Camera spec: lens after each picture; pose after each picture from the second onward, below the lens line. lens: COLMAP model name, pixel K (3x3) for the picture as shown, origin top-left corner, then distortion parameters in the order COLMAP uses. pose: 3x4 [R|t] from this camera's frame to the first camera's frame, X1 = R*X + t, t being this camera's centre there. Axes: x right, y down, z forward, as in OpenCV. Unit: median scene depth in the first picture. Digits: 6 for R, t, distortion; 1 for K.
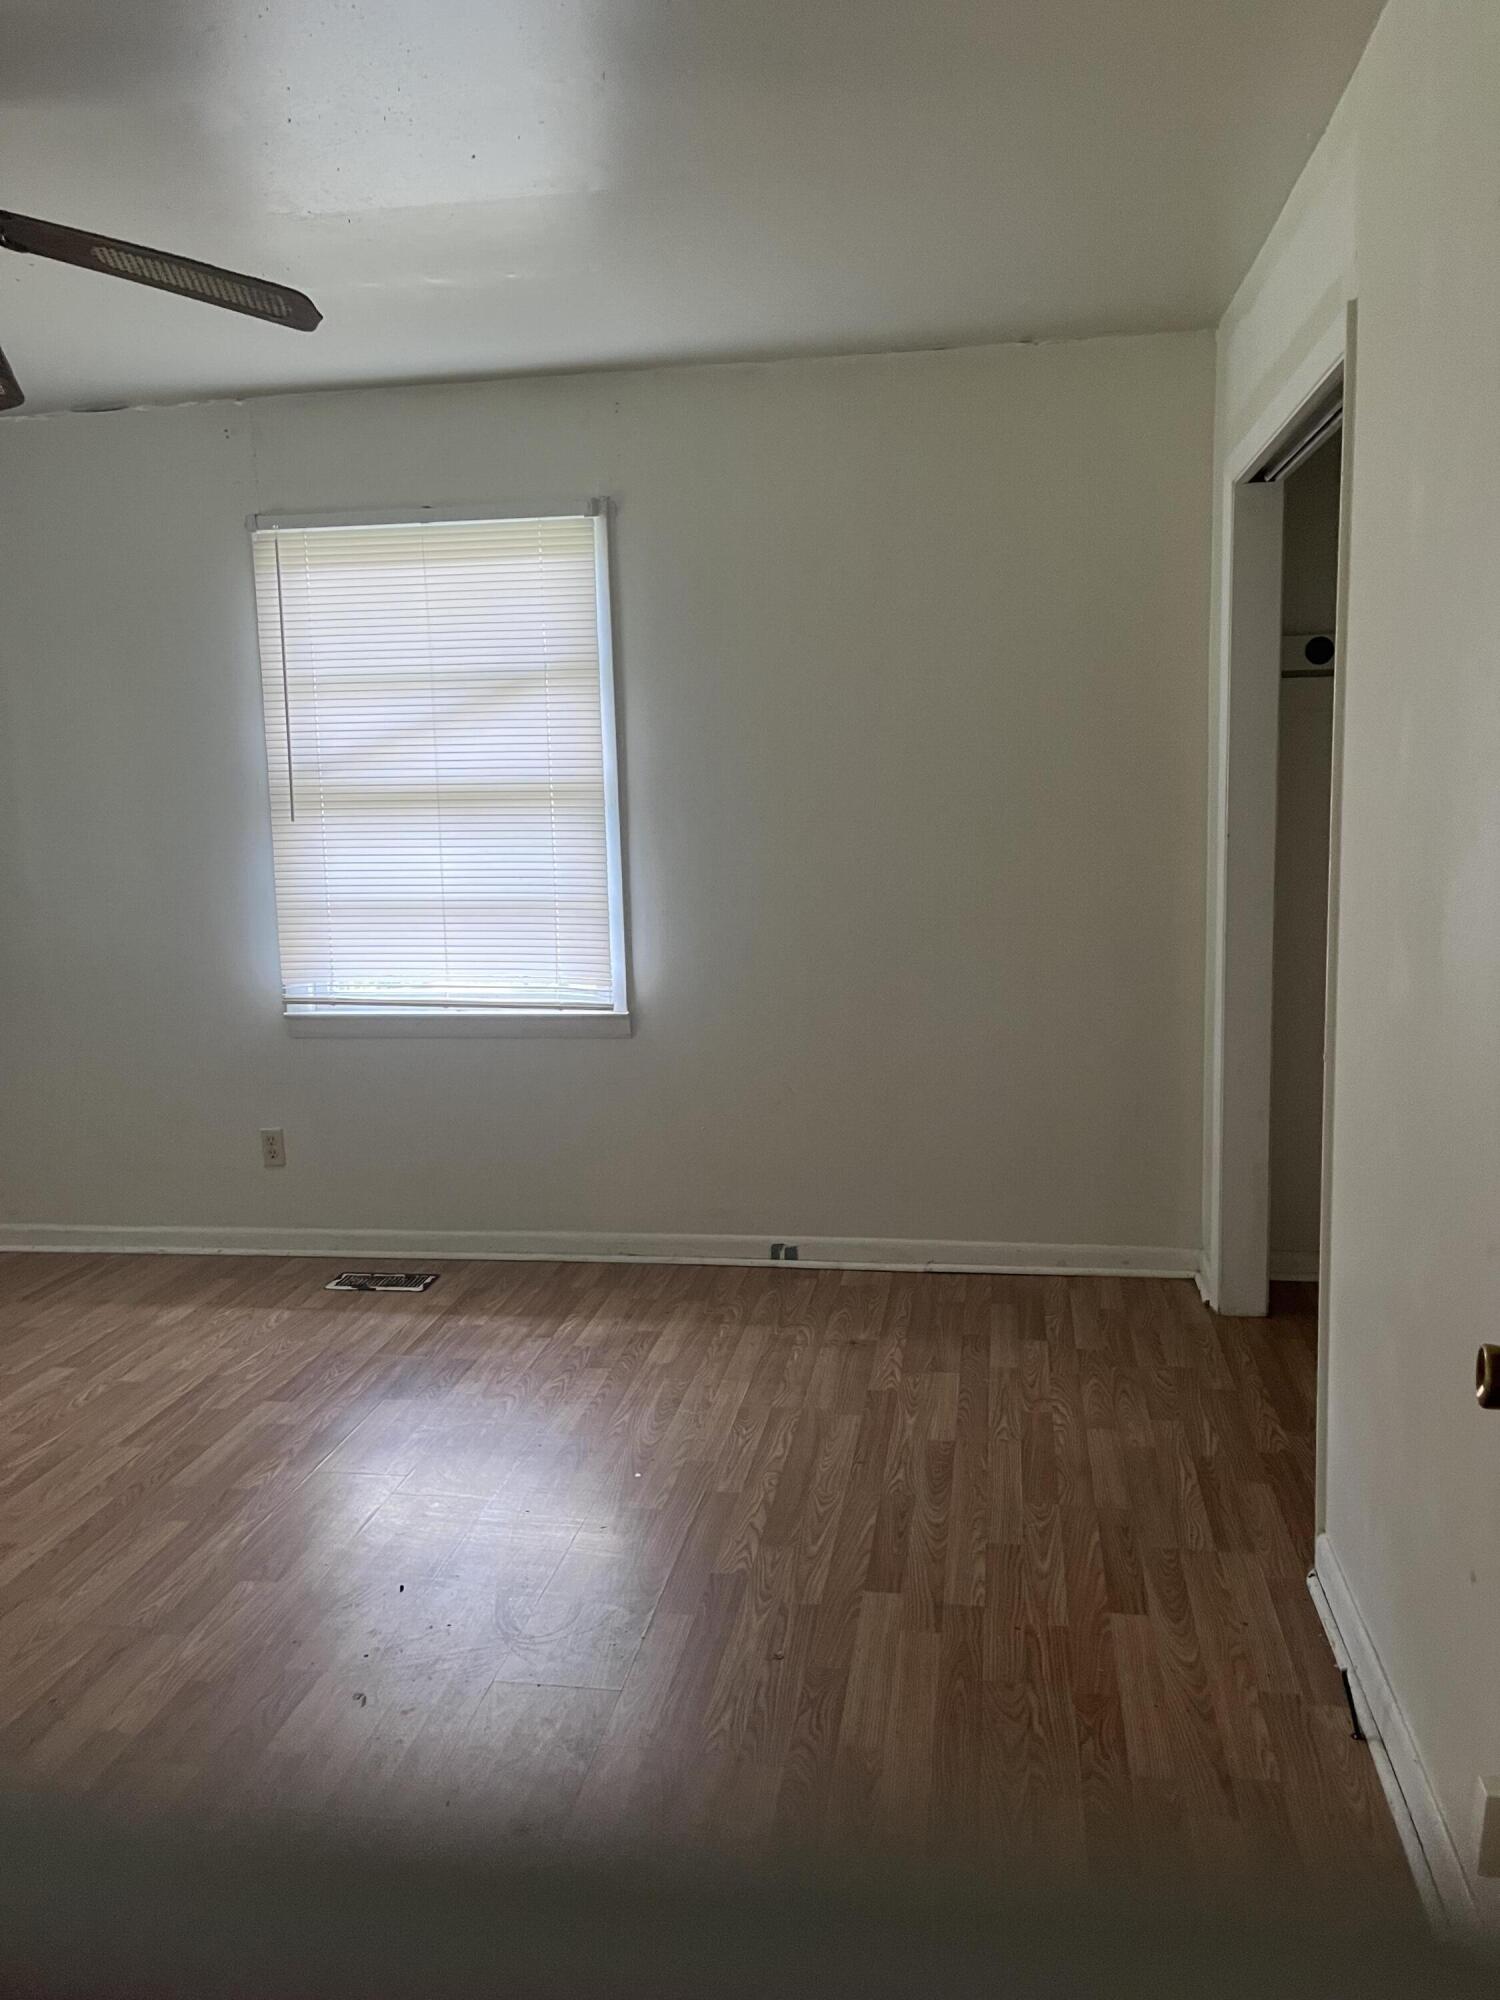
lens RADIAL K [[1519.7, 0, 766.3], [0, 1519.7, 1013.0], [0, 0, 1]] dist [0.058894, -0.068343]
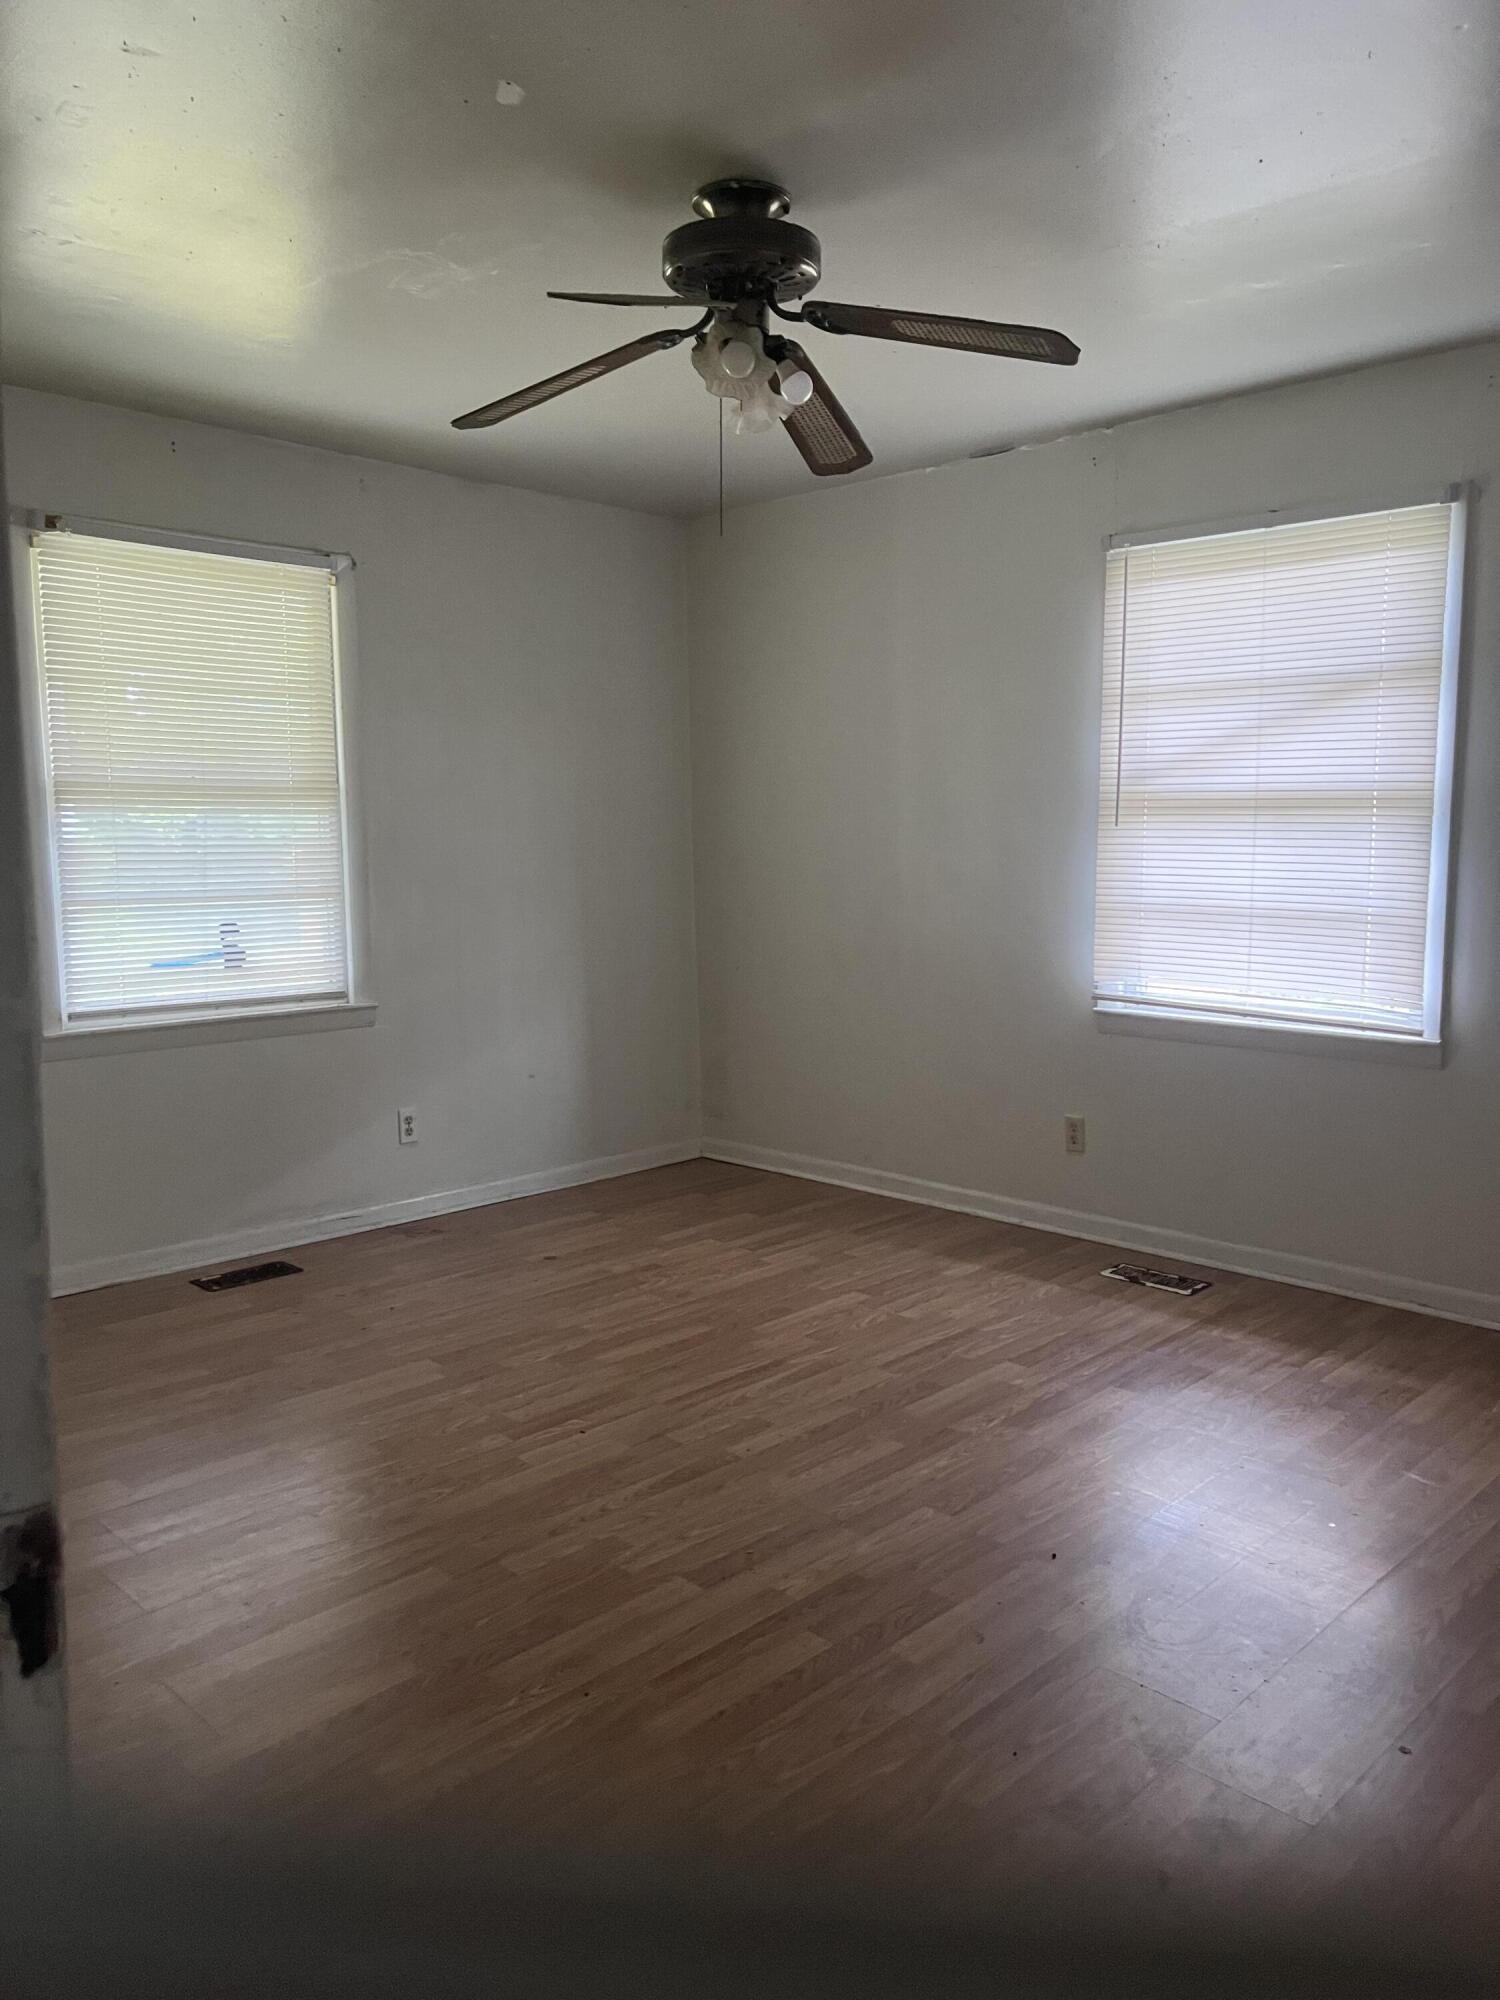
lens RADIAL K [[1519.7, 0, 766.3], [0, 1519.7, 1013.0], [0, 0, 1]] dist [0.058894, -0.068343]
pose [[0.815406, 0.094065, -0.571196, 0.107448], [-0.097417, 0.994935, 0.024780, -0.000421], [0.570634, 0.035438, 0.820439, 0.011065]]
